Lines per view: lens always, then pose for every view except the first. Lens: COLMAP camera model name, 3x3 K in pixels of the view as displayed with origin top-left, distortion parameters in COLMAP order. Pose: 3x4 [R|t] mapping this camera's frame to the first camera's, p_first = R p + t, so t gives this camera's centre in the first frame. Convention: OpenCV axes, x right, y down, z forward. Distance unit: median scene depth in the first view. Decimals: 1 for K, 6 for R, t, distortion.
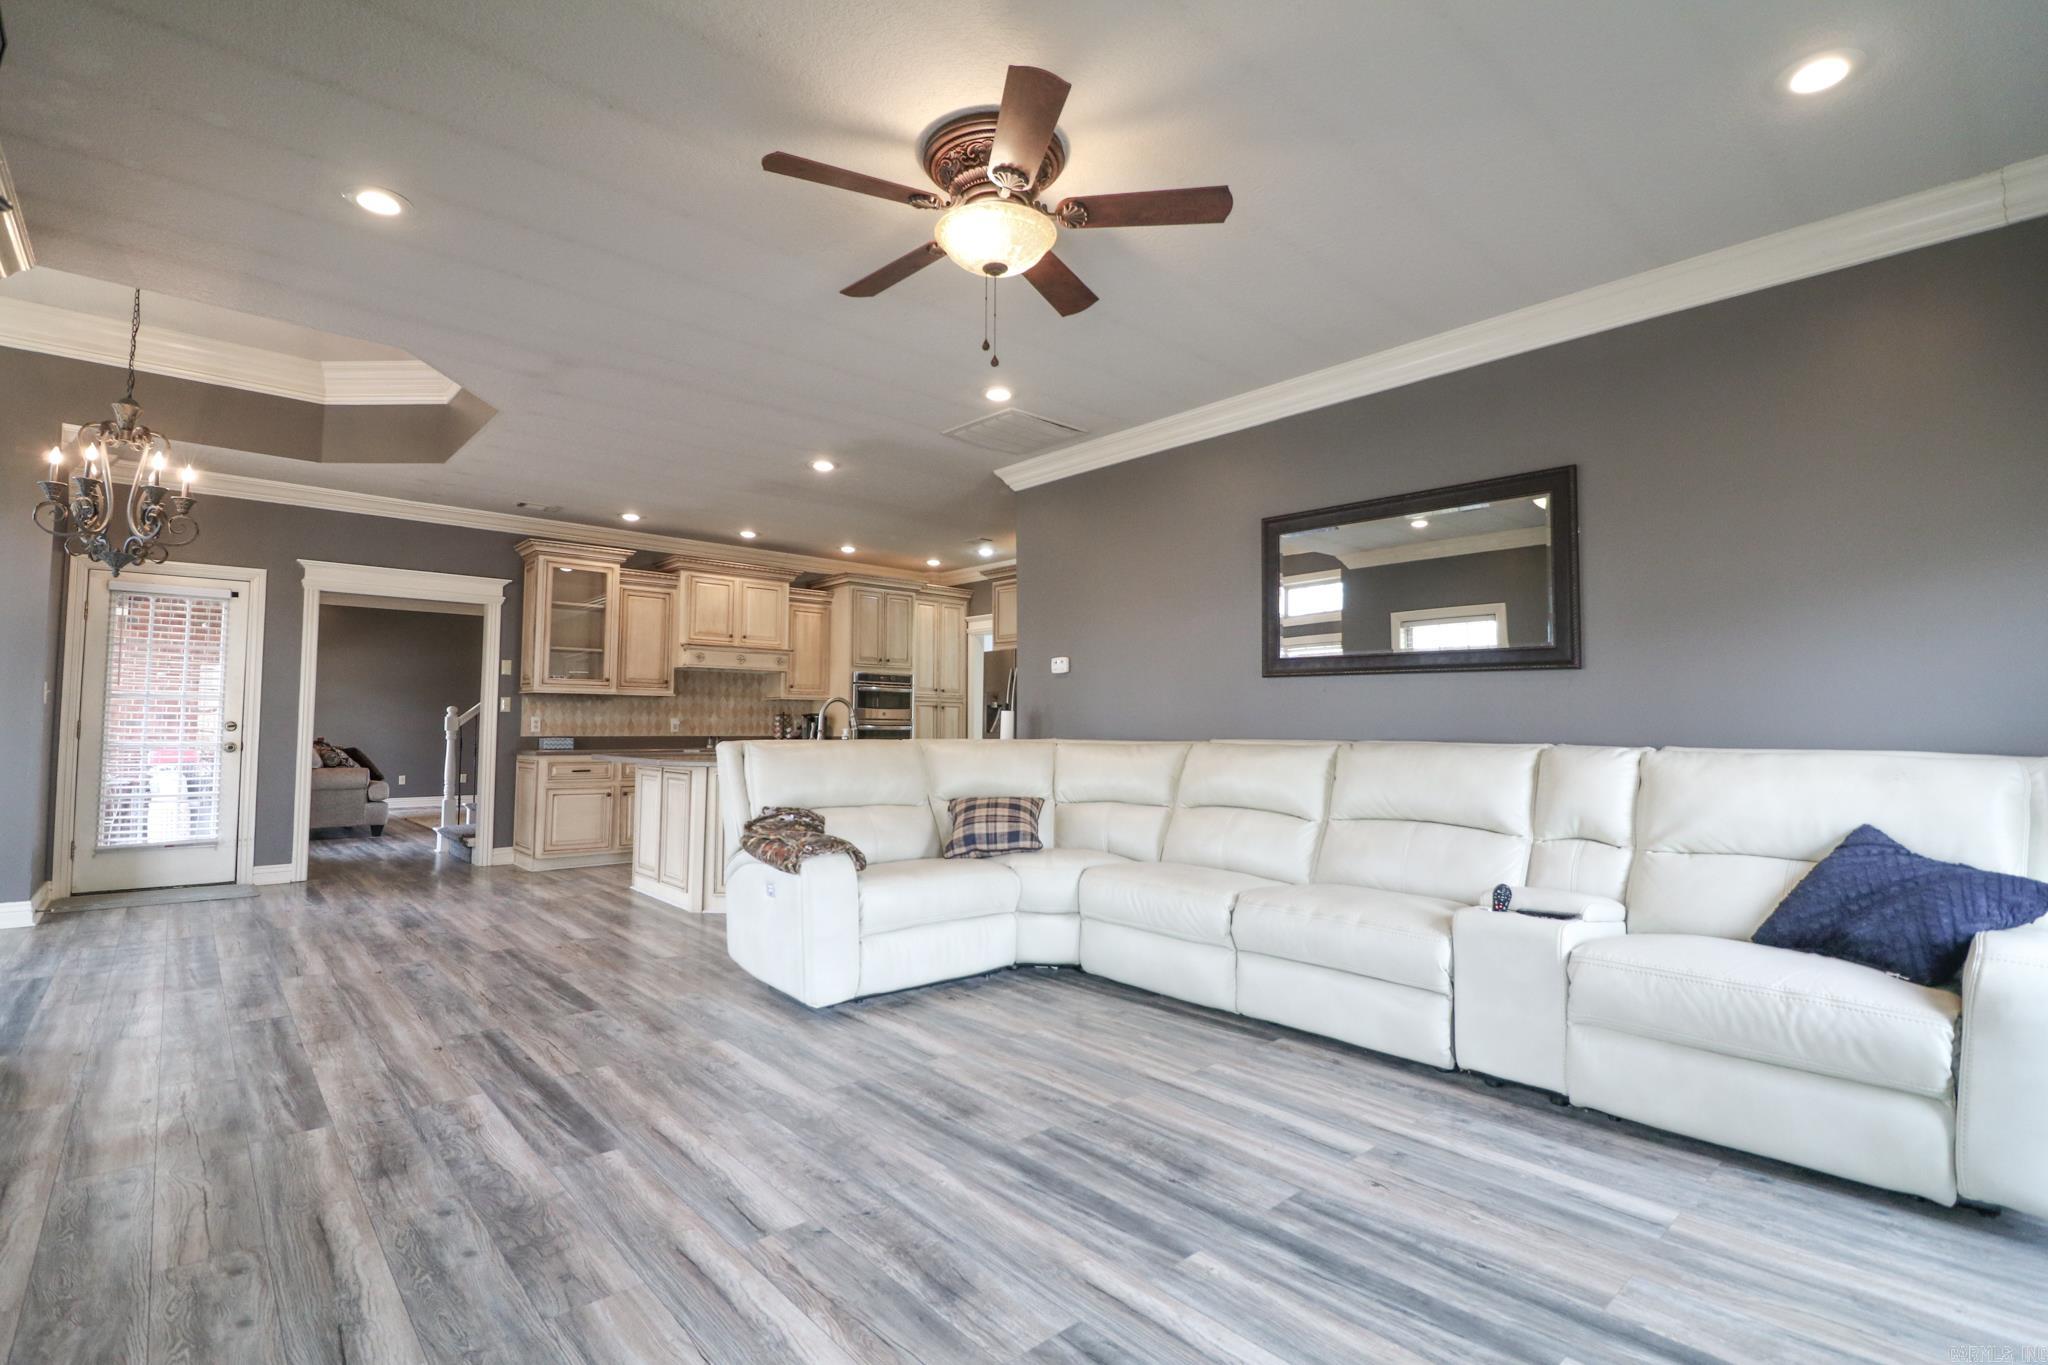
lens RADIAL K [[943.2, 0, 1013.6], [0, 943.2, 664.9], [0, 0, 1]] dist [-0.001823, -0.011397]
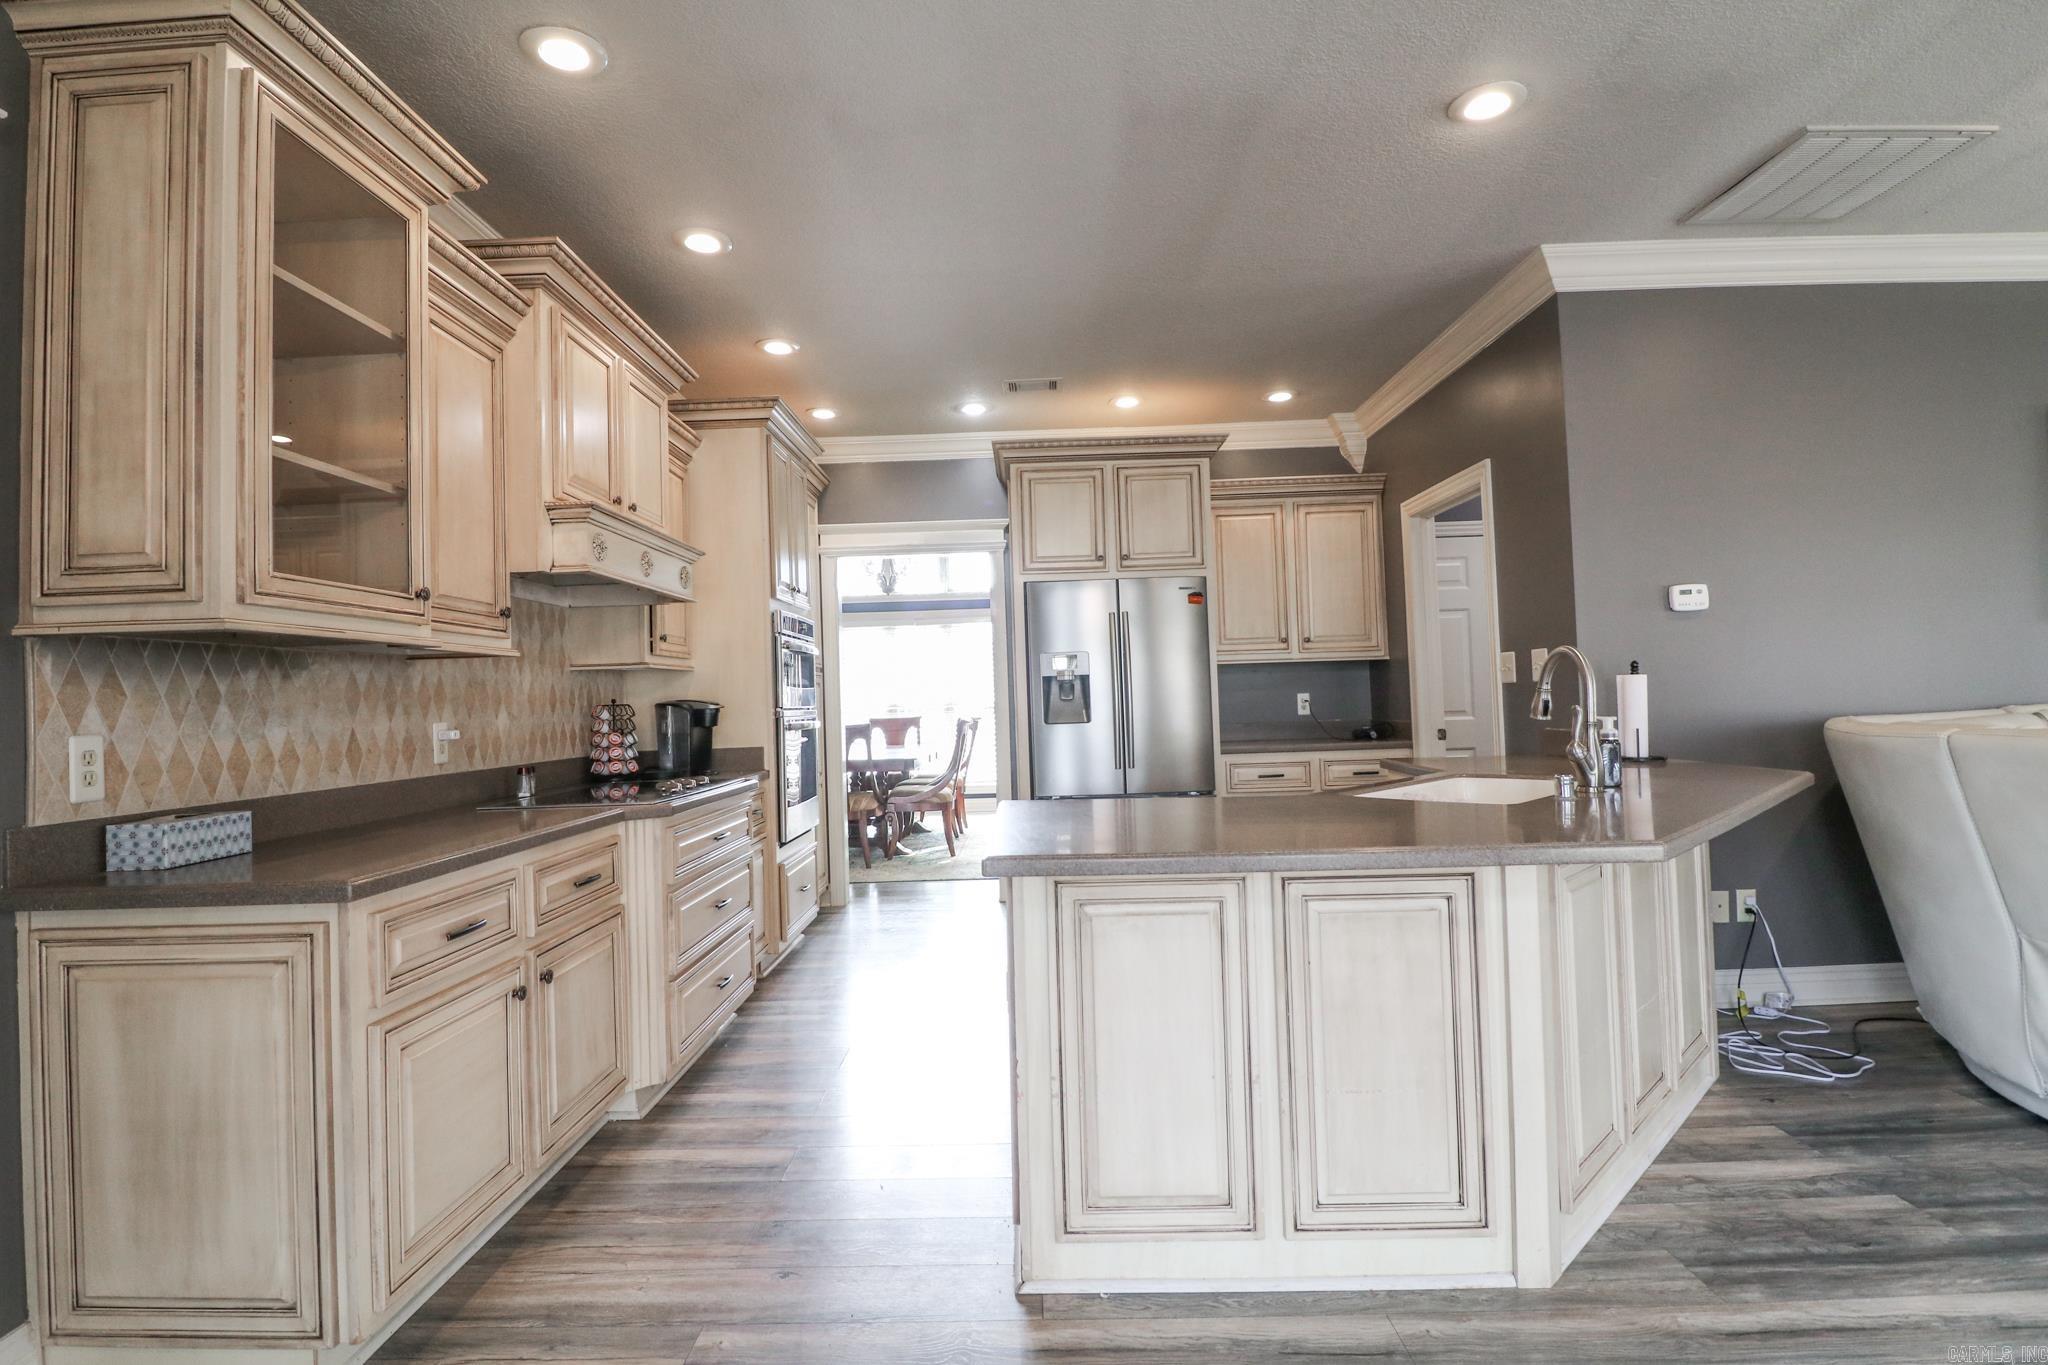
lens RADIAL K [[991.6, 0, 1012.8], [0, 991.6, 668.3], [0, 0, 1]] dist [0.000191, -0.013663]
pose [[0.679669, -0.003572, 0.733510, -0.501147], [-0.013751, 0.999750, 0.017610, 0.028893], [-0.733390, -0.022056, 0.679450, 0.628305]]
